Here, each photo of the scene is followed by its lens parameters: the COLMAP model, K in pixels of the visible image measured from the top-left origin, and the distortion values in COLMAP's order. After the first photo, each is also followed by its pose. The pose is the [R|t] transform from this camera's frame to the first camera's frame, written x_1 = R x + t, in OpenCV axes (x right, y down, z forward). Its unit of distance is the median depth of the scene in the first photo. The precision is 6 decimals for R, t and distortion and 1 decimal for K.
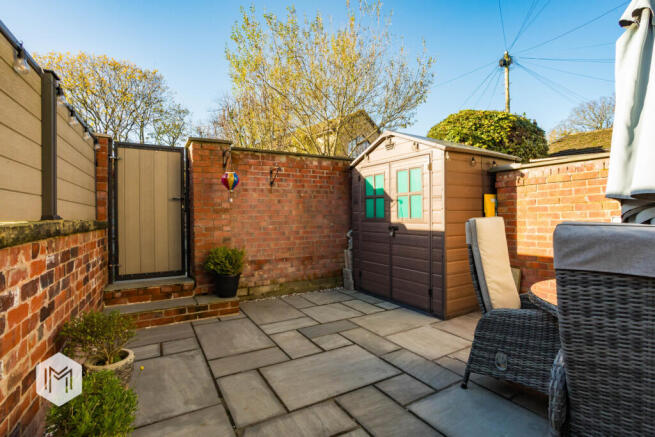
lens RADIAL K [[321.8, 0, 327.7], [0, 321.8, 216.5], [0, 0, 1]] dist [-0.003113, 0.015982]
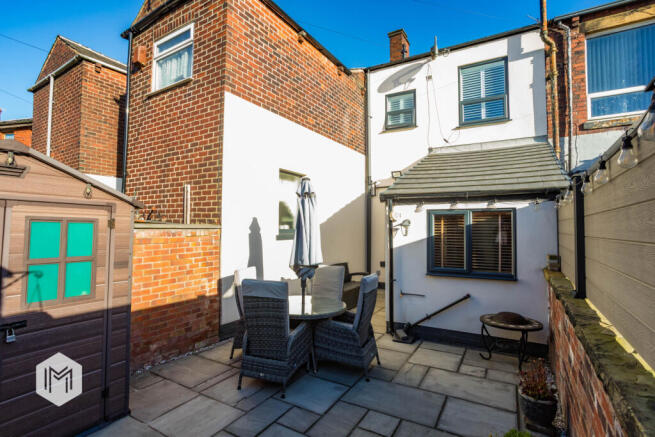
lens RADIAL K [[321.8, 0, 327.7], [0, 321.8, 216.5], [0, 0, 1]] dist [-0.003113, 0.015982]
pose [[-0.478239, 0.038416, 0.877389, -0.594220], [-0.002022, 0.998992, -0.044843, -0.137926], [-0.878227, -0.023220, -0.477679, 0.914838]]
